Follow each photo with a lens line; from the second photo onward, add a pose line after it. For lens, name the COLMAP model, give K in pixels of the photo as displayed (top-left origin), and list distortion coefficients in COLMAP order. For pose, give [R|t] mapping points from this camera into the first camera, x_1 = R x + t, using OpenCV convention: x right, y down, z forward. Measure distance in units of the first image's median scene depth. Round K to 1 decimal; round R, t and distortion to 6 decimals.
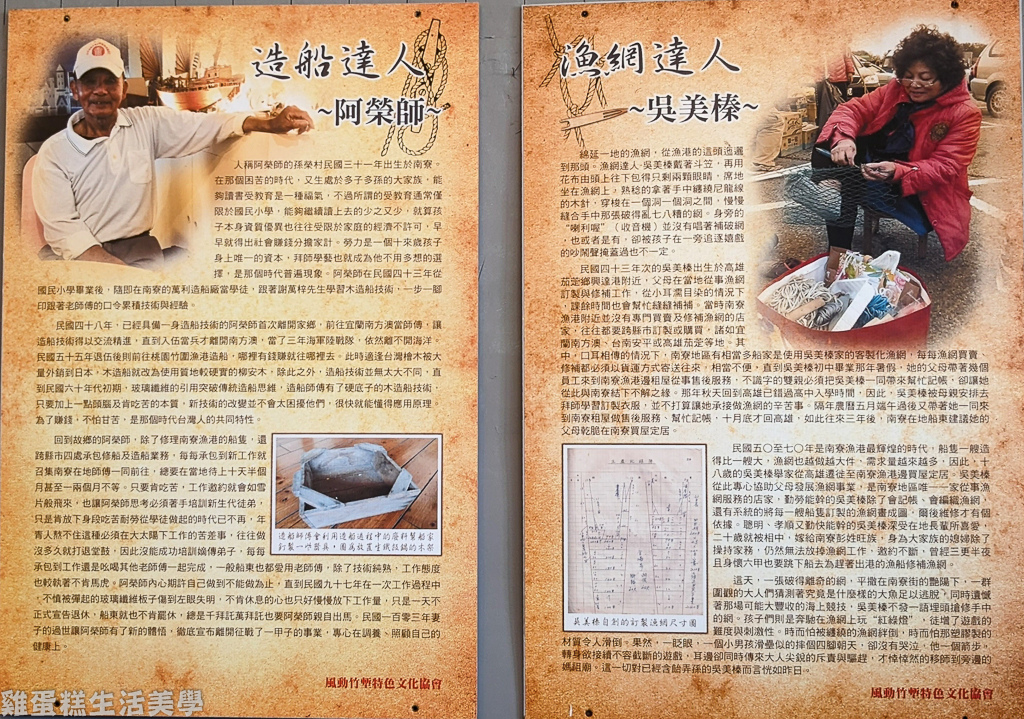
lens RADIAL K [[824.4, 0, 513.5], [0, 824.4, 294.2], [0, 0, 1]] dist [0.072667, -0.094418]
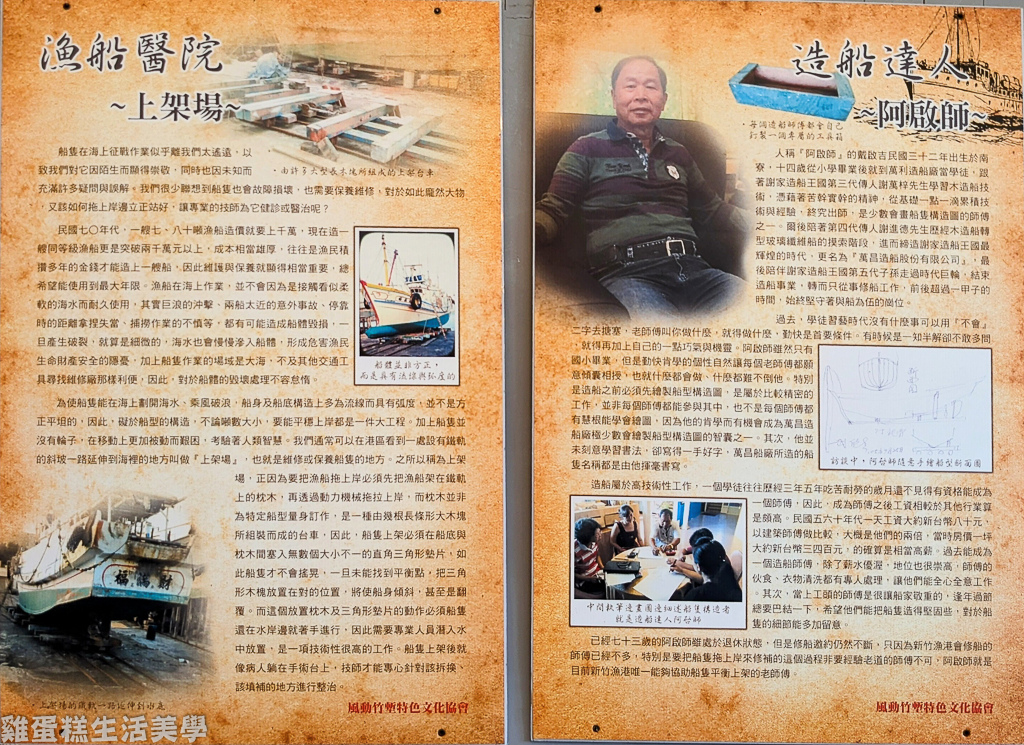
lens RADIAL K [[853.0, 0, 512.1], [0, 853.0, 287.6], [0, 0, 1]] dist [0.052092, -0.084109]
pose [[0.998445, 0.026995, 0.048783, -0.676323], [-0.026649, 0.999615, -0.007737, 0.000784], [-0.048973, 0.006425, 0.998779, 0.027581]]
